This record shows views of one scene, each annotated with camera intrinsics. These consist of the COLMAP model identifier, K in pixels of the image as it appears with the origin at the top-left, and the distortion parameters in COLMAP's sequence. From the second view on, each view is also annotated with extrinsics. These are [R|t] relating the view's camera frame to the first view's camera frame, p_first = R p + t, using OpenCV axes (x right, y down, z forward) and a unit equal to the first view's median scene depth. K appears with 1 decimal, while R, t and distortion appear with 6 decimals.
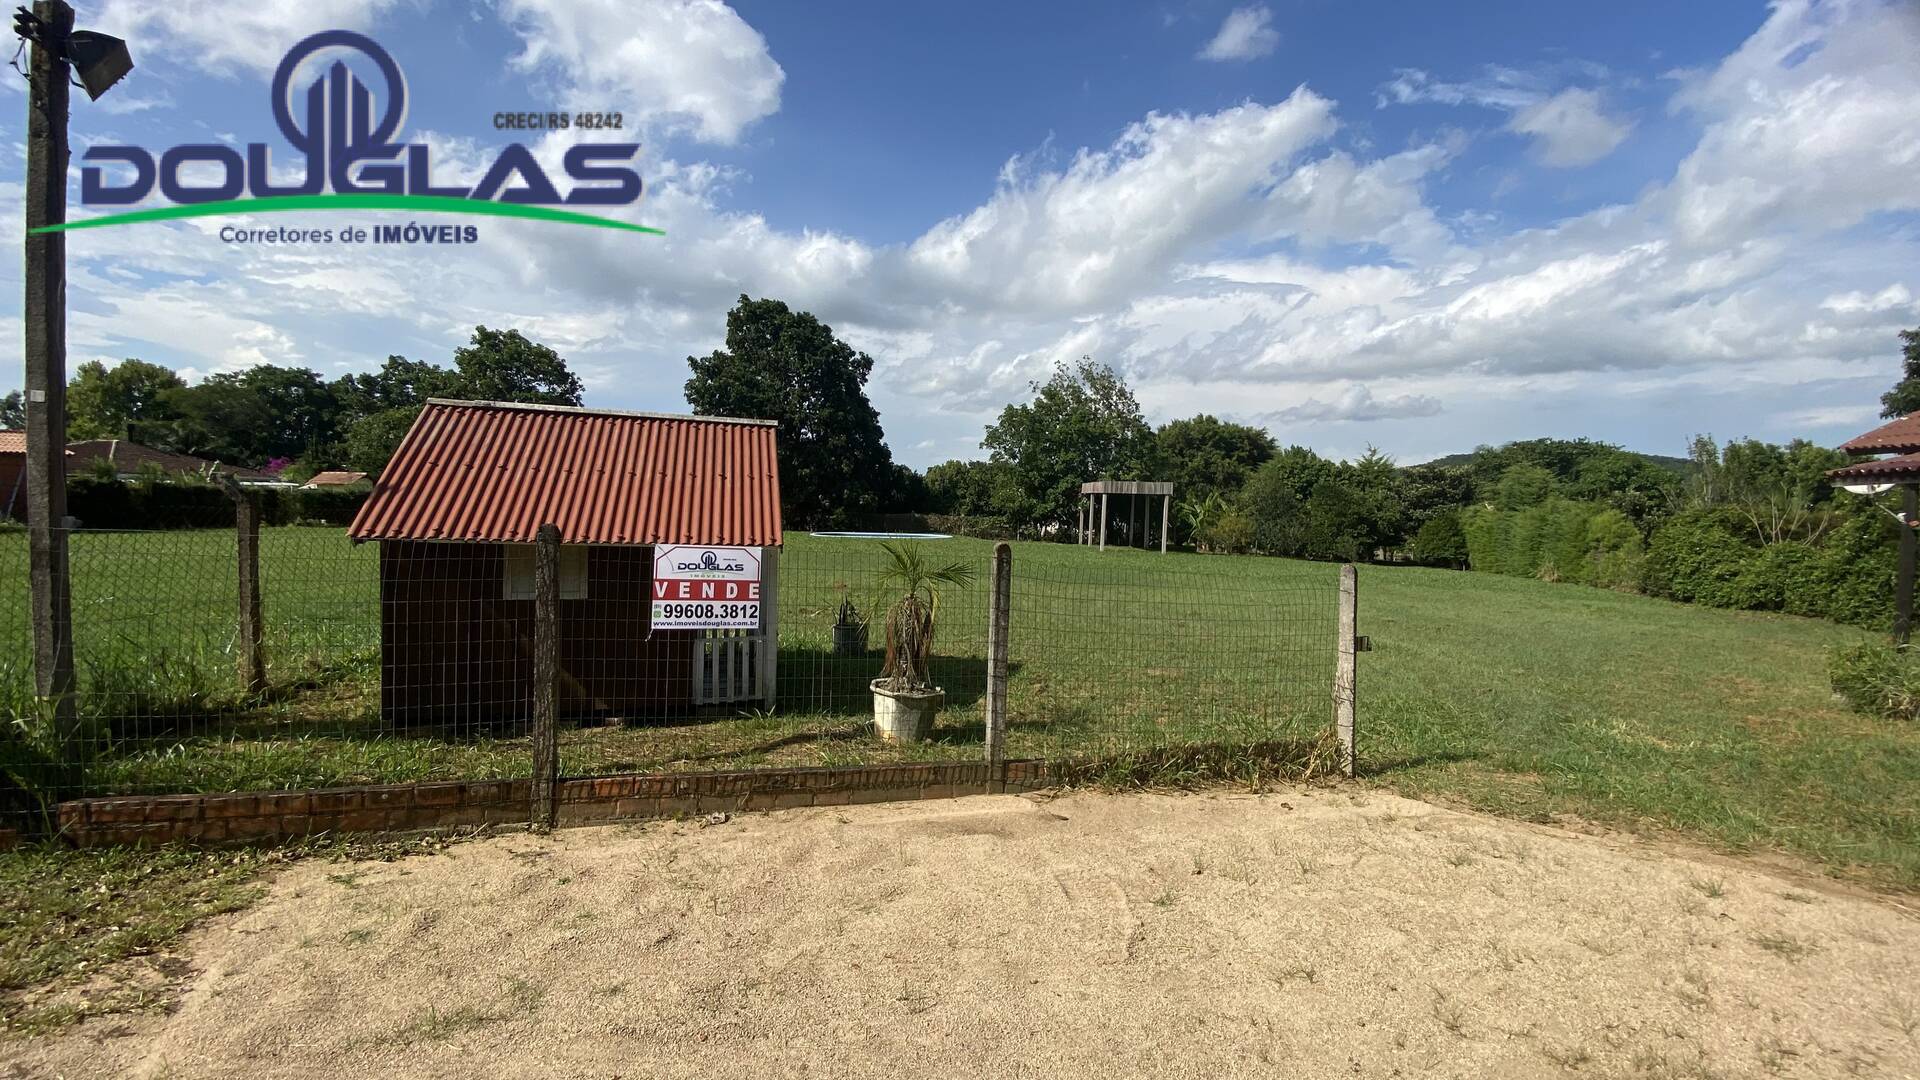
lens RADIAL K [[774.9, 0, 938.5], [0, 774.9, 538.5], [0, 0, 1]] dist [-0.008964, -0.009479]
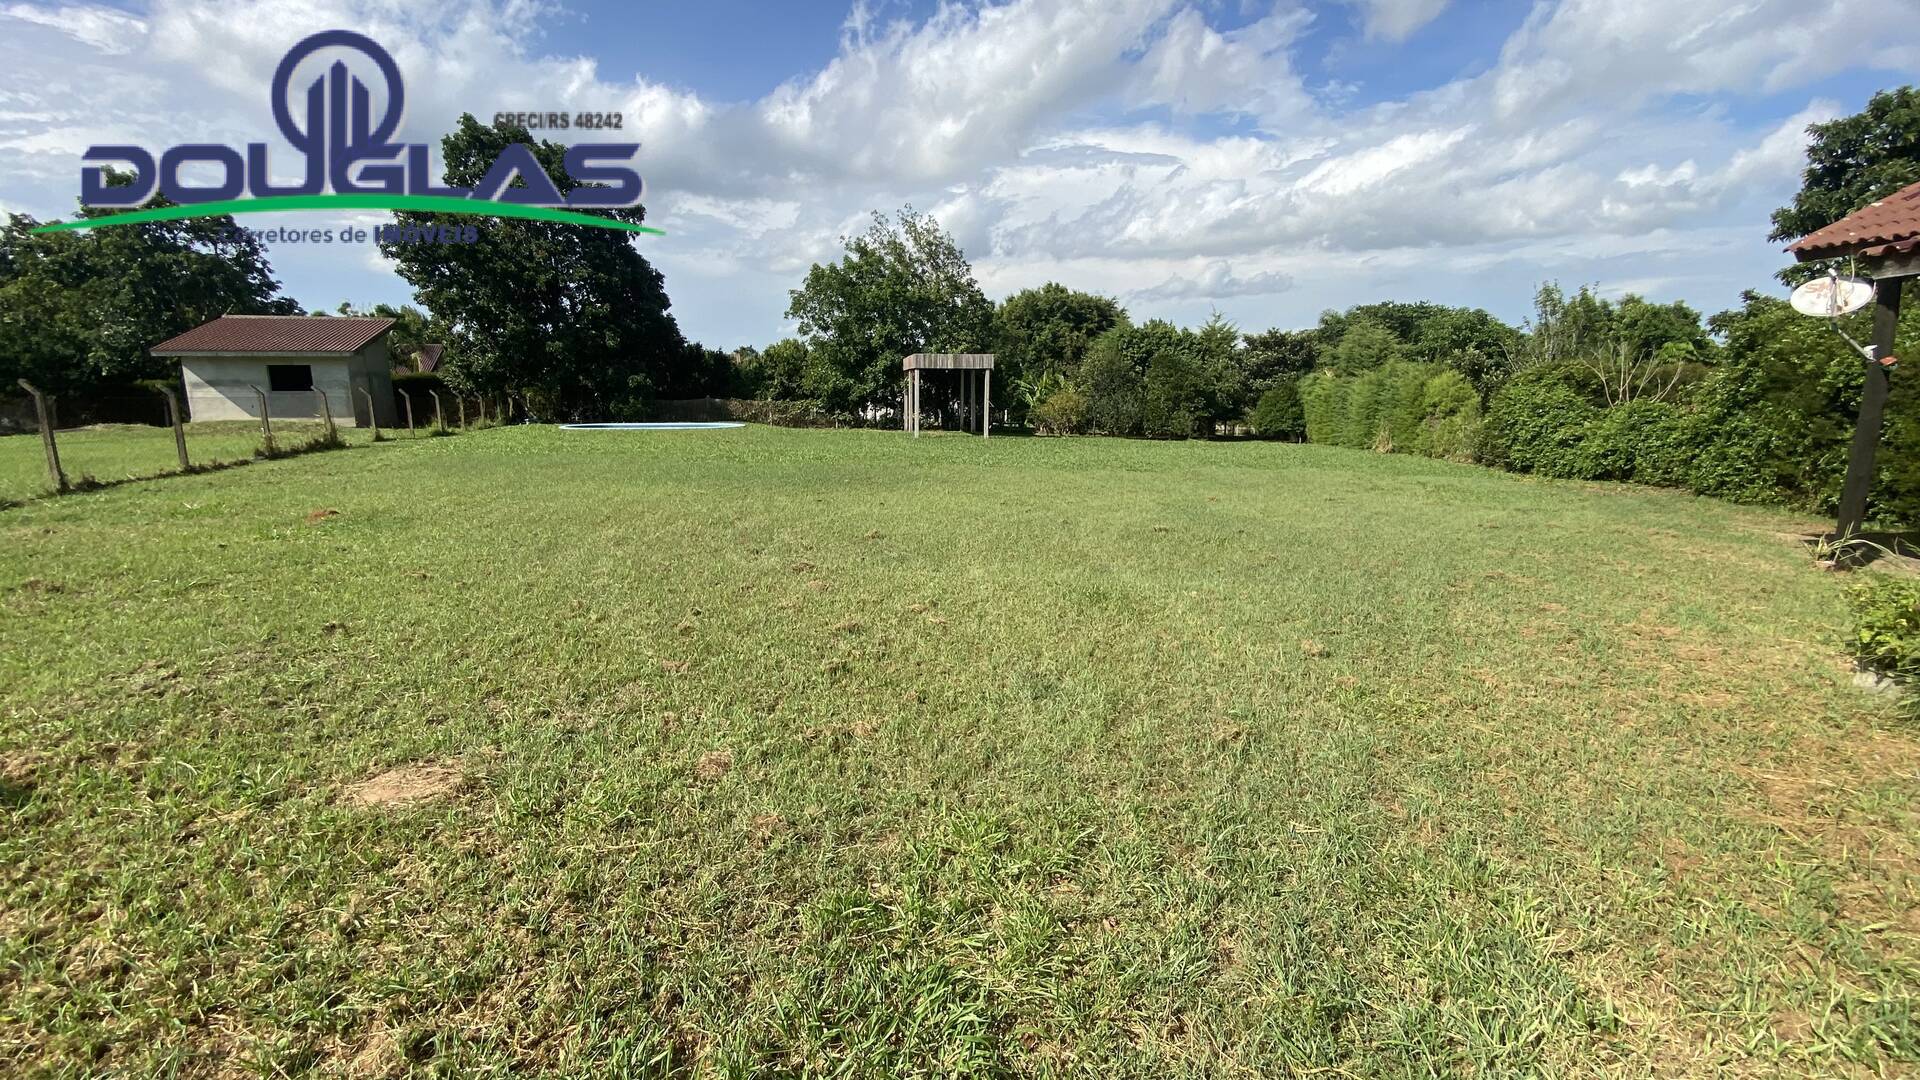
lens RADIAL K [[774.9, 0, 949.3], [0, 774.9, 562.0], [0, 0, 1]] dist [-0.008964, -0.009479]
pose [[0.985528, -0.063011, 0.157367, 0.095186], [0.035021, 0.984003, 0.174676, 0.003591], [-0.165857, -0.166637, 0.971969, 0.121153]]
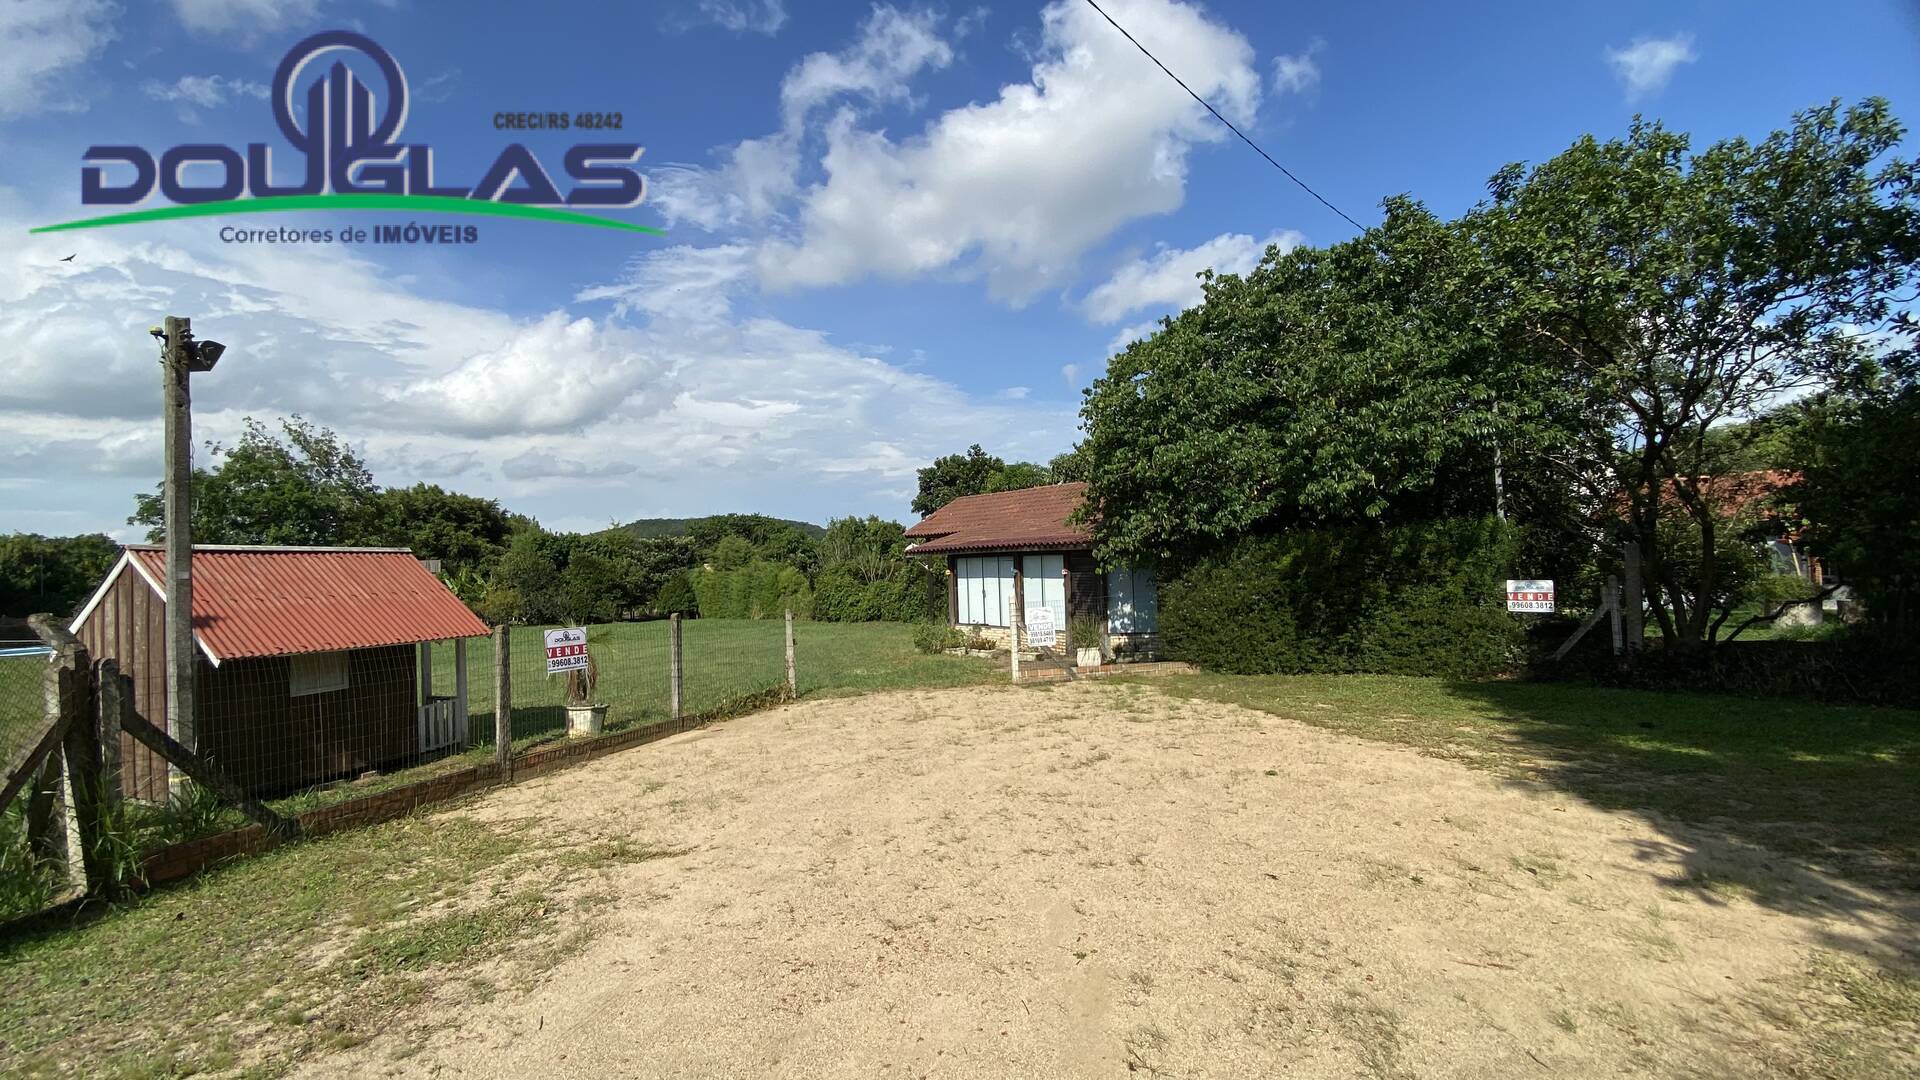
lens RADIAL K [[774.9, 0, 976.4], [0, 774.9, 539.1], [0, 0, 1]] dist [-0.008964, -0.009479]
pose [[0.546692, -0.020371, 0.837086, -0.124597], [0.089013, 0.995453, -0.033908, -0.005218], [-0.832589, 0.093049, 0.546020, -0.087755]]
